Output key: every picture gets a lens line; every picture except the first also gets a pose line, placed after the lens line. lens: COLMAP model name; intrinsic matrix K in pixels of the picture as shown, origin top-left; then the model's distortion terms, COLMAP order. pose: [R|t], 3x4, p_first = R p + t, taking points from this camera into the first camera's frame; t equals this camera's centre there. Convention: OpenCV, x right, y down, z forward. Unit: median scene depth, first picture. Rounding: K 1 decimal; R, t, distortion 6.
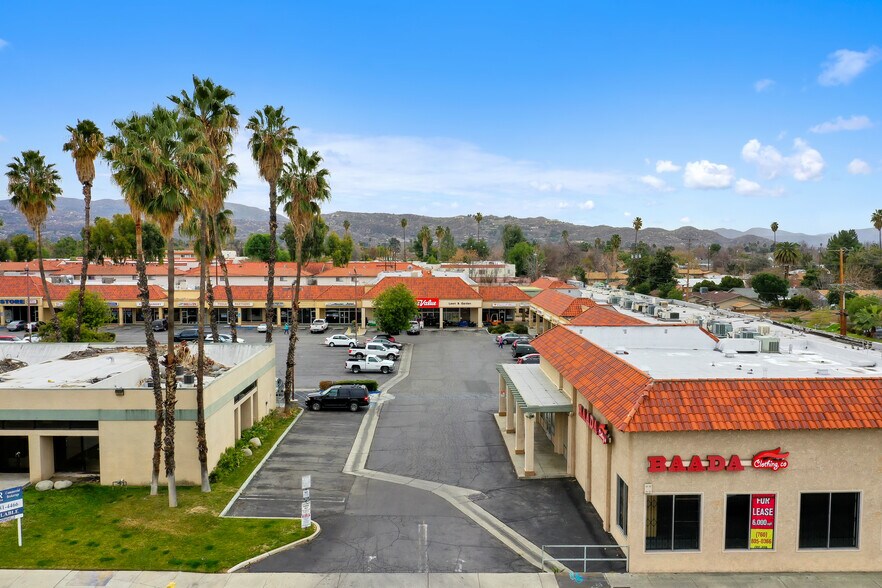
lens RADIAL K [[691.9, 0, 441.0], [0, 691.9, 294.0], [0, 0, 1]] dist [-0.010407, -0.002656]
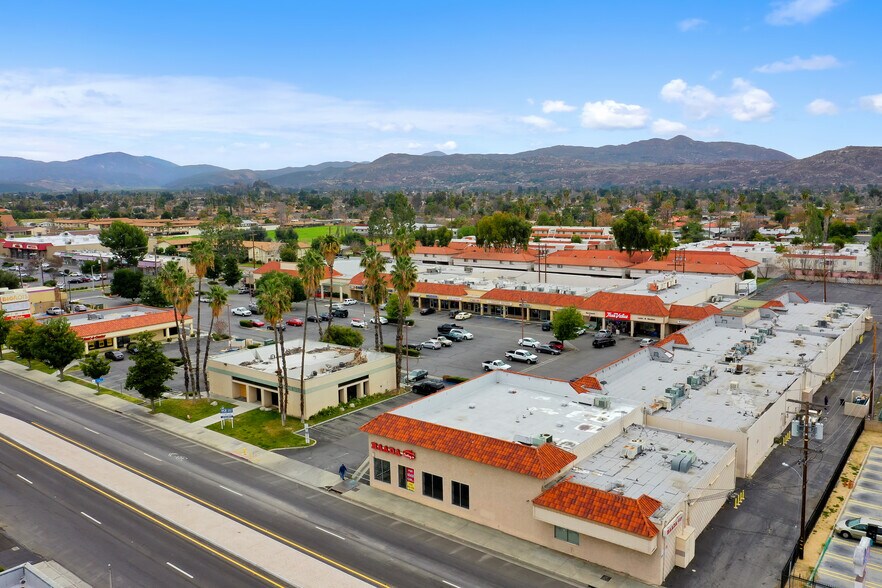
lens RADIAL K [[691.9, 0, 441.0], [0, 691.9, 294.0], [0, 0, 1]] dist [-0.010407, -0.002656]
pose [[0.775111, 0.074765, -0.627386, 1.607078], [-0.022400, 0.995602, 0.090971, -0.420451], [0.631428, -0.056460, 0.773376, -0.590136]]
